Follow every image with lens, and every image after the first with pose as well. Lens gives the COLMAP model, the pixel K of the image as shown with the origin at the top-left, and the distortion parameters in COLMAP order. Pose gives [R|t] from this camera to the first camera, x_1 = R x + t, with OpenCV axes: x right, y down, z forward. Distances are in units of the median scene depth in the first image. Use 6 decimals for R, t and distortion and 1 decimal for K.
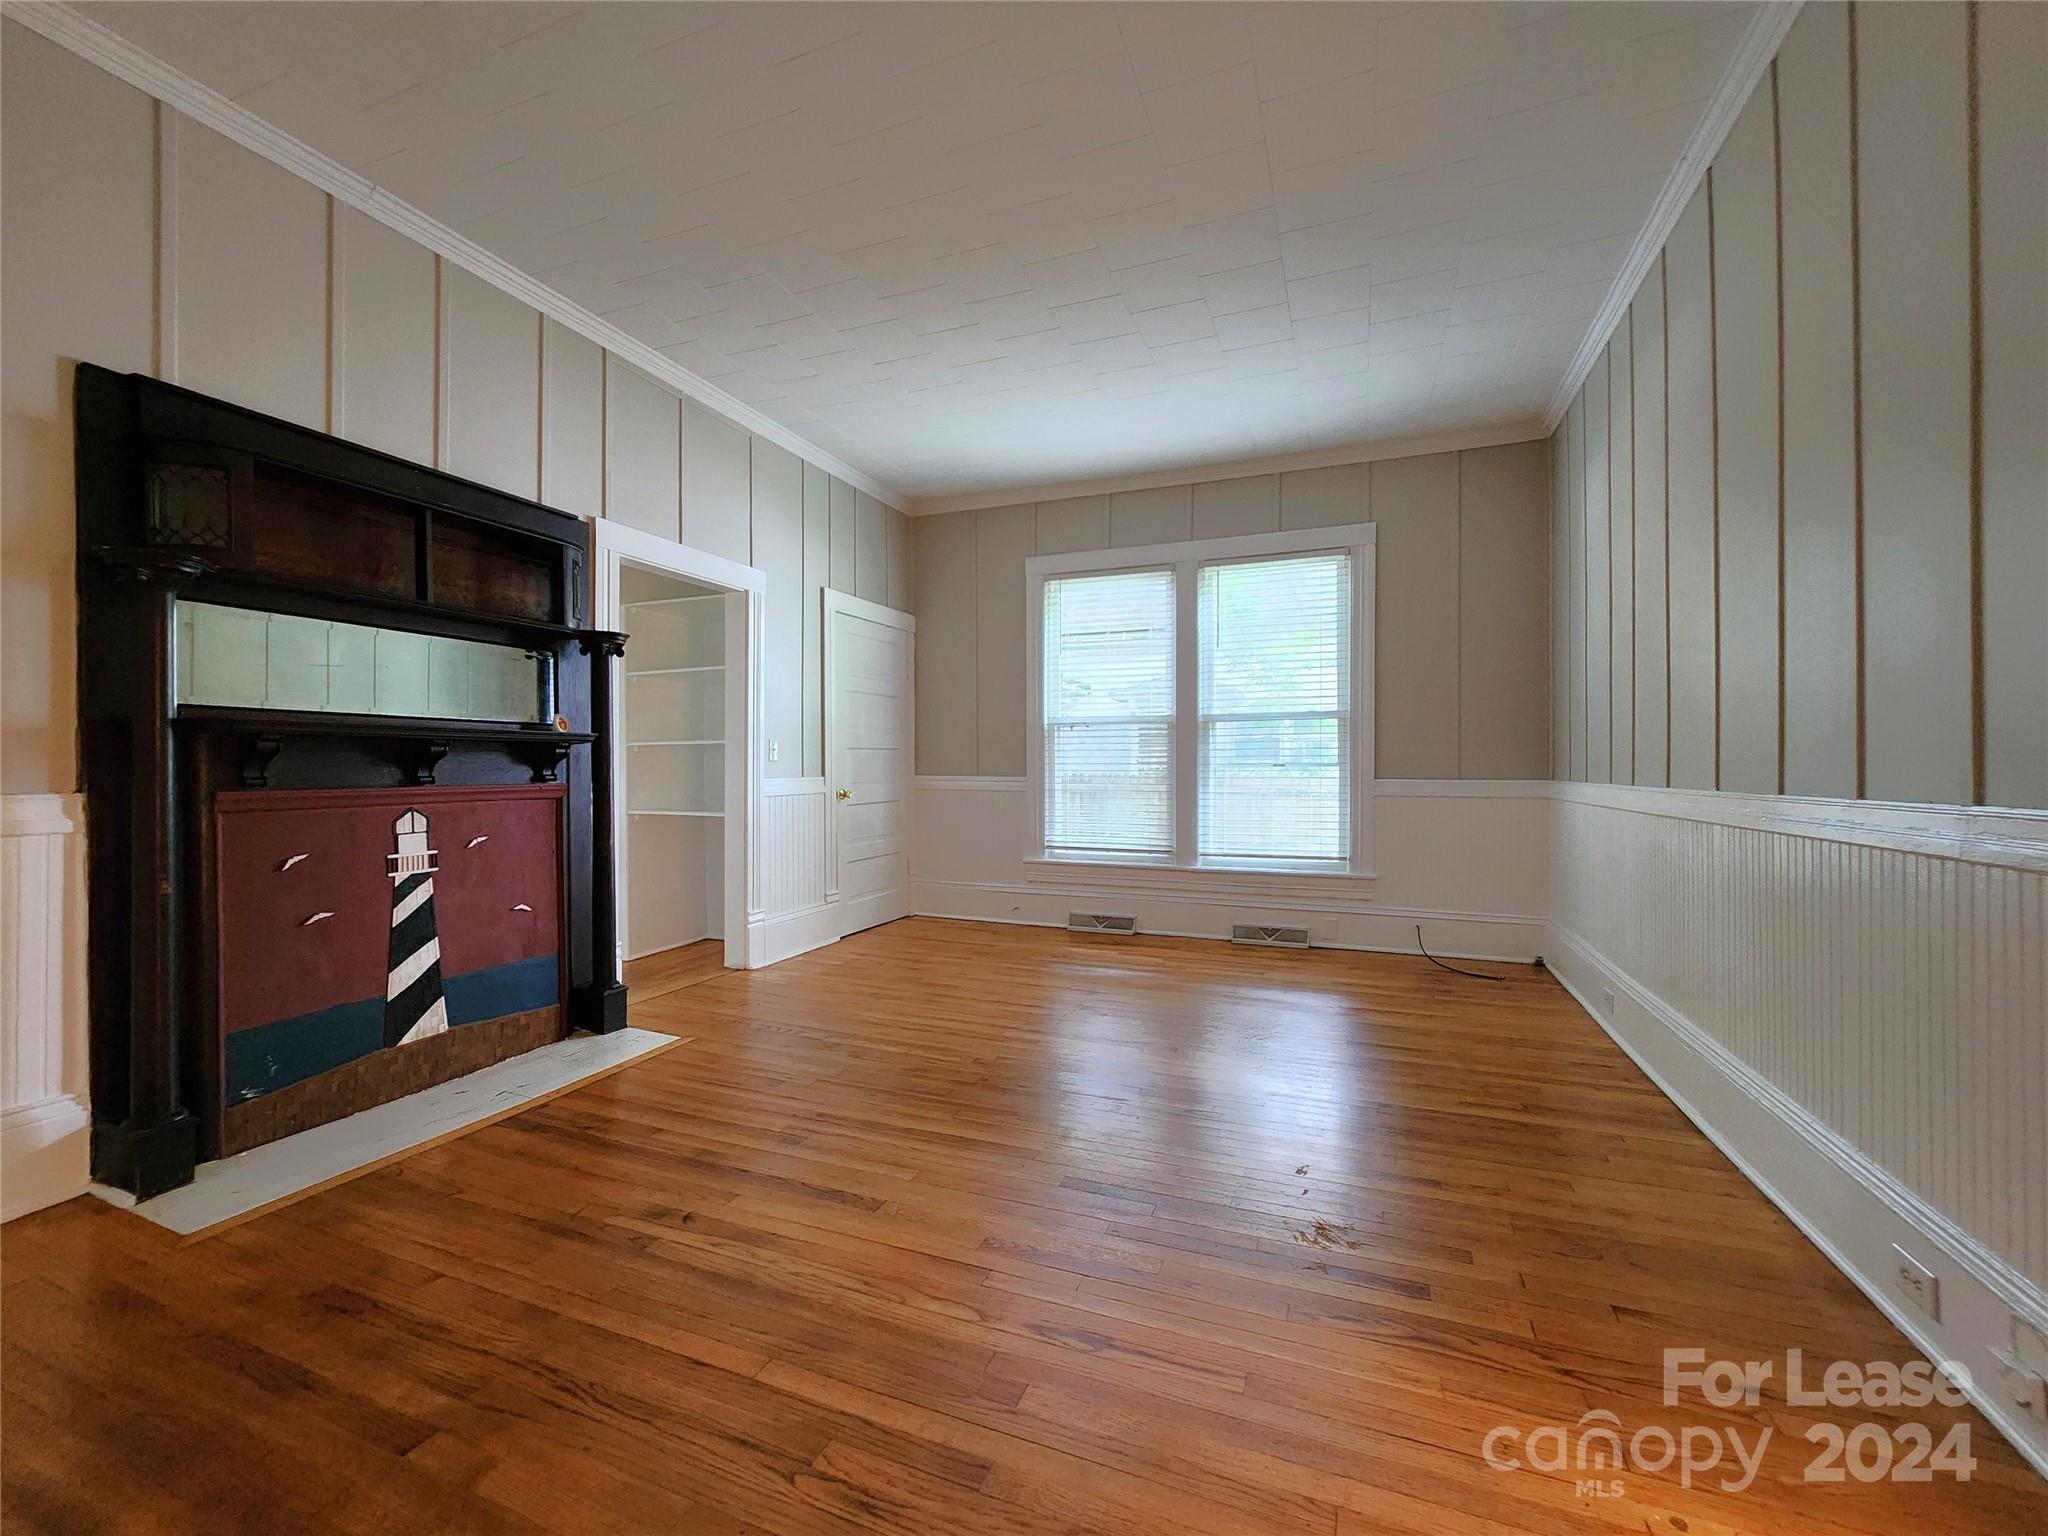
lens RADIAL K [[829.4, 0, 1027.0], [0, 829.4, 772.8], [0, 0, 1]] dist [-0.001033, -0.000165]
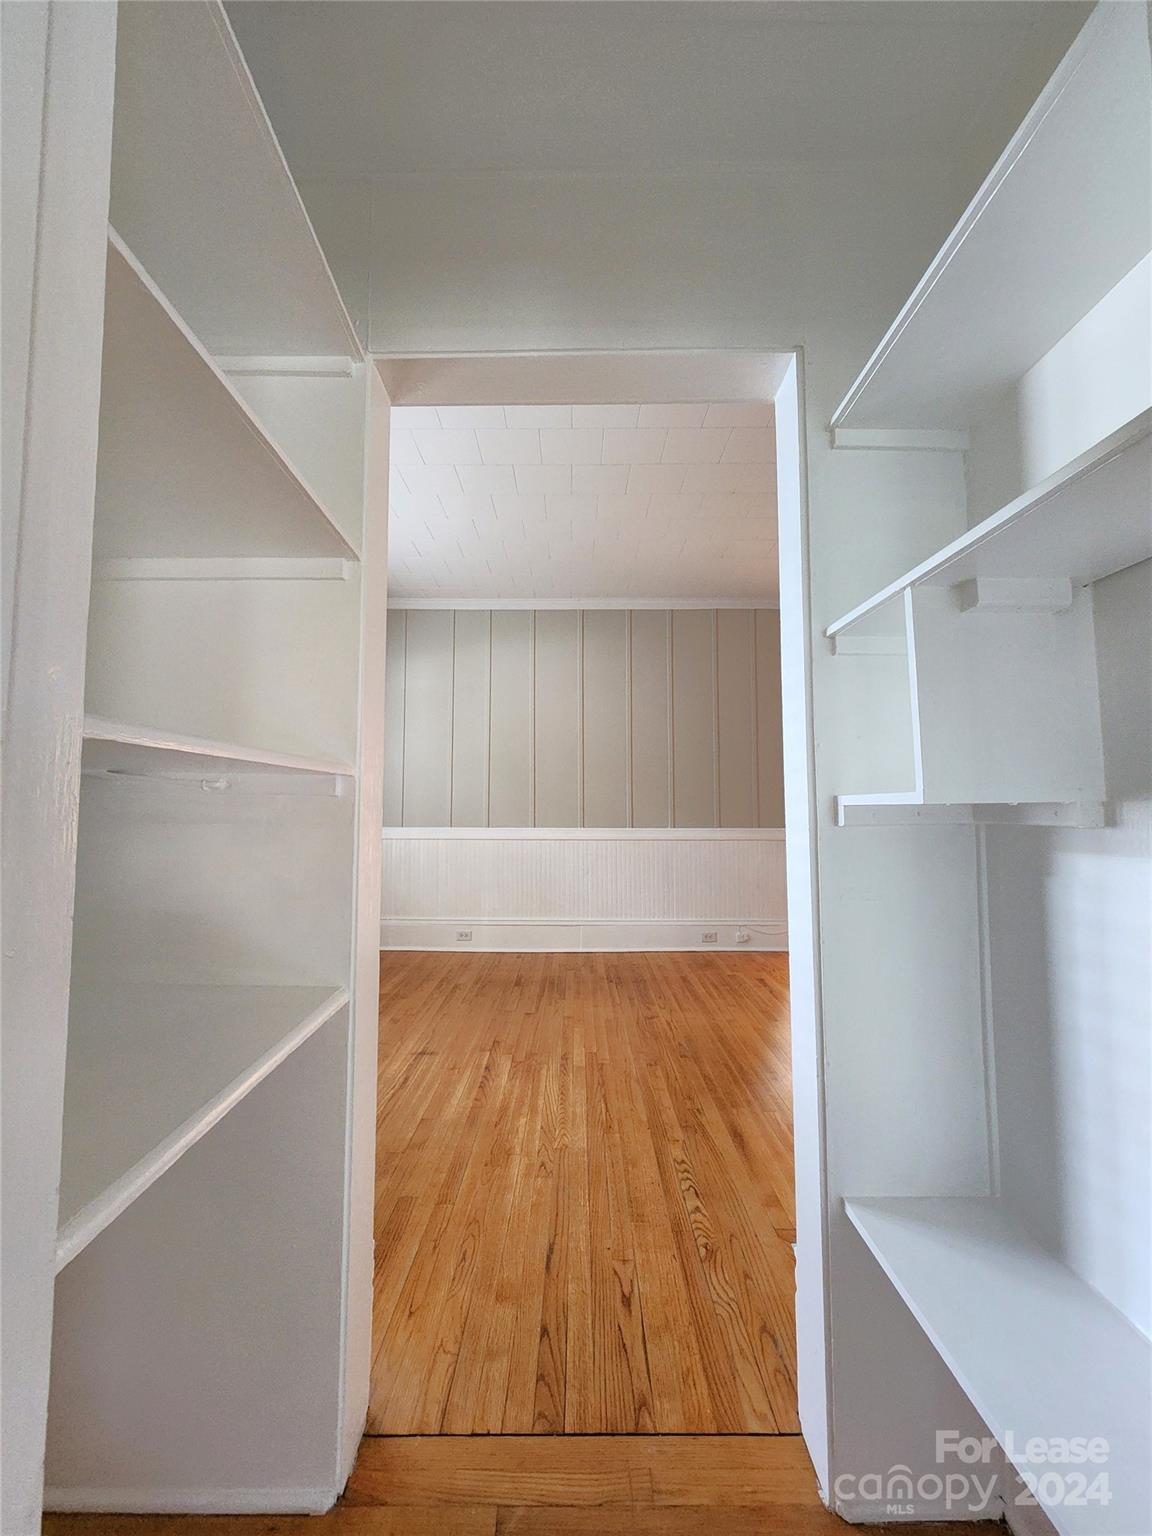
lens RADIAL K [[622.0, 0, 574.6], [0, 622.0, 768.3], [0, 0, 1]] dist [-0.001033, -0.000165]
pose [[-0.368217, 0.070028, 0.927099, -1.006134], [0.000687, 0.997180, -0.075049, -0.026261], [-0.929739, -0.026997, -0.367227, 1.618142]]
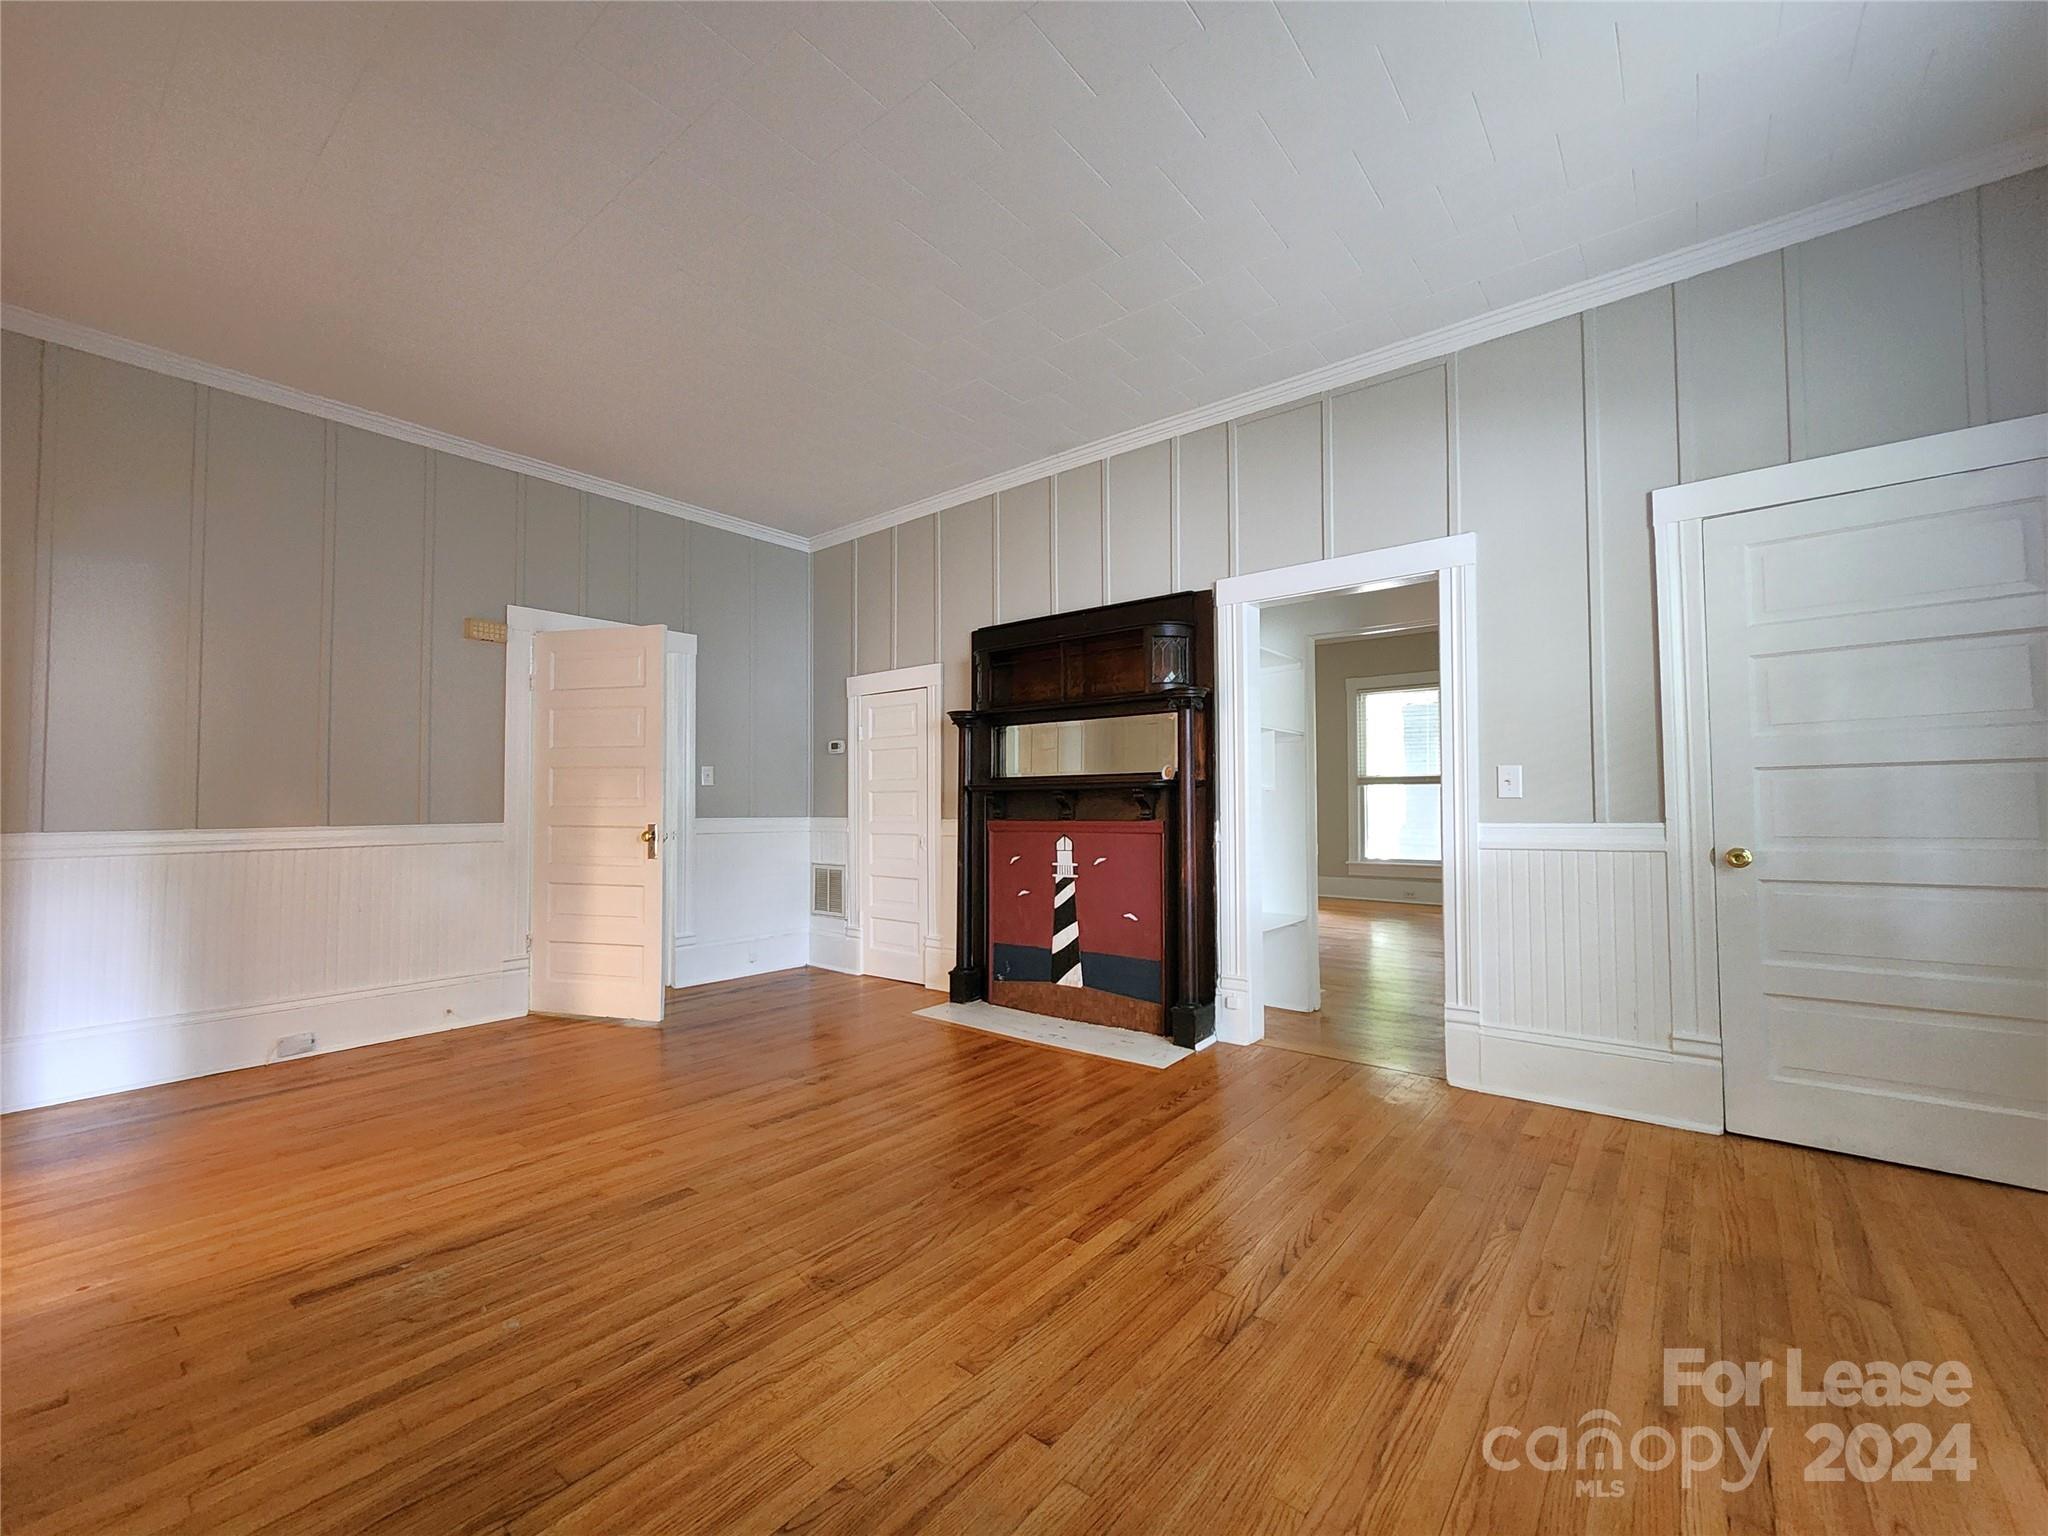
lens RADIAL K [[837.8, 0, 1025.9], [0, 837.8, 773.1], [0, 0, 1]] dist [-0.000663, -0.000104]
pose [[-0.290057, -0.033326, -0.956429, 0.778575], [0.000958, 0.999383, -0.035113, -0.017496], [0.957009, -0.011100, -0.289846, 1.368224]]
